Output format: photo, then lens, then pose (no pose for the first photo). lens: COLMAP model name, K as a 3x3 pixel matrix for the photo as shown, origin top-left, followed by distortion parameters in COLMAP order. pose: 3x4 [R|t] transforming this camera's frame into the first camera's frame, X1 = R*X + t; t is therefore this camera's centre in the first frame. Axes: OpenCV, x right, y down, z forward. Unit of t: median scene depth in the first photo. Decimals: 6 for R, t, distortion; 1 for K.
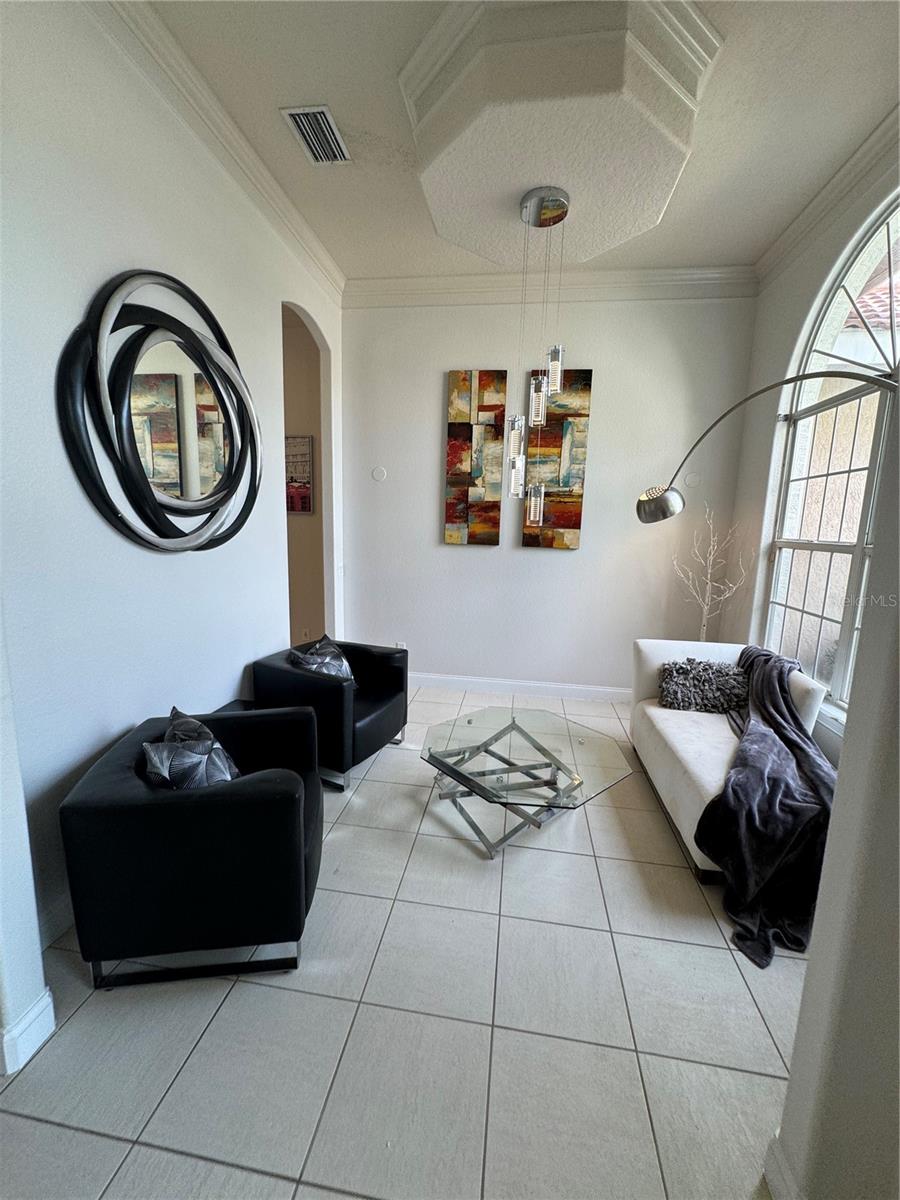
lens RADIAL K [[477.0, 0, 452.7], [0, 477.0, 596.9], [0, 0, 1]] dist [-0.000273, 0.000700]
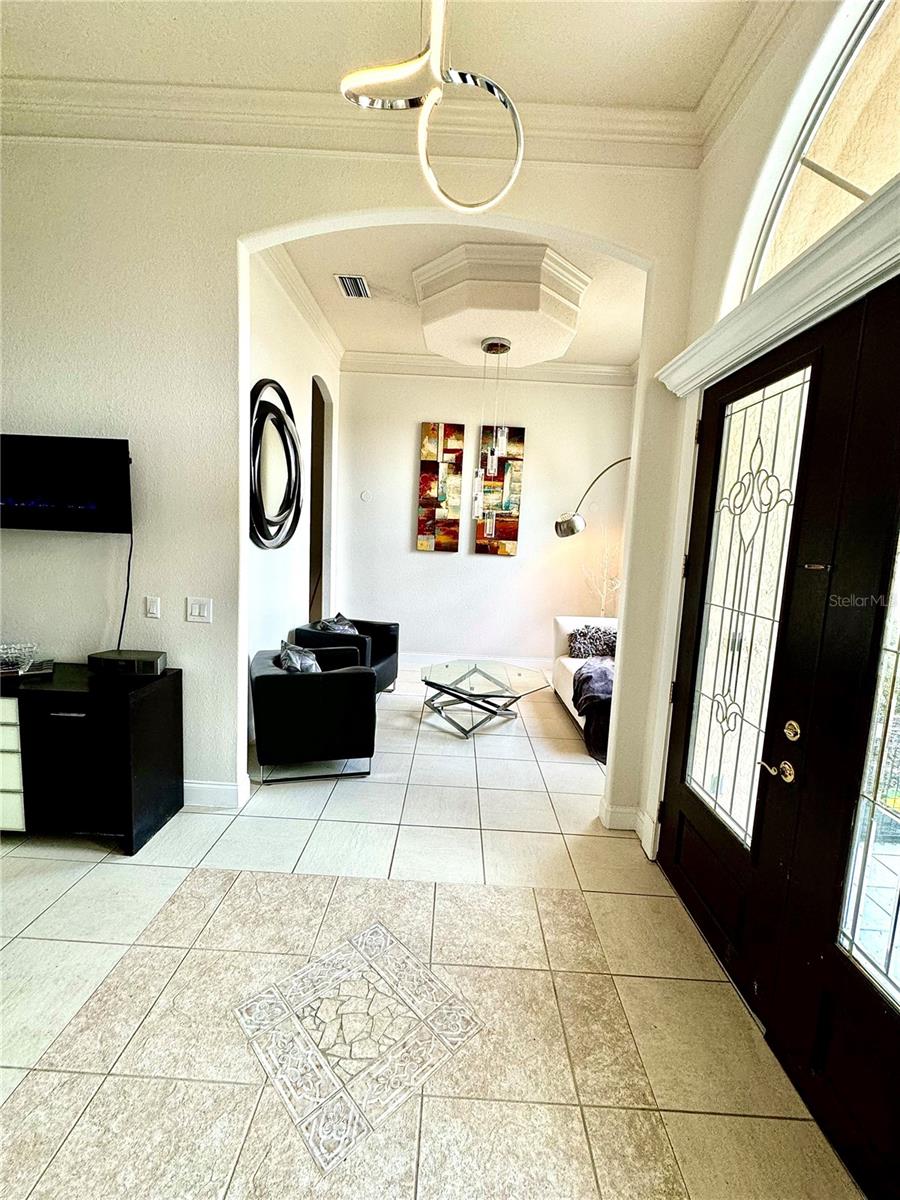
lens RADIAL K [[477.0, 0, 461.3], [0, 477.0, 592.1], [0, 0, 1]] dist [-0.000273, 0.000700]
pose [[0.989008, 0.003245, 0.147829, -0.095865], [0.002481, 0.999254, -0.038532, 0.058040], [-0.147844, 0.038475, 0.988262, -0.332653]]
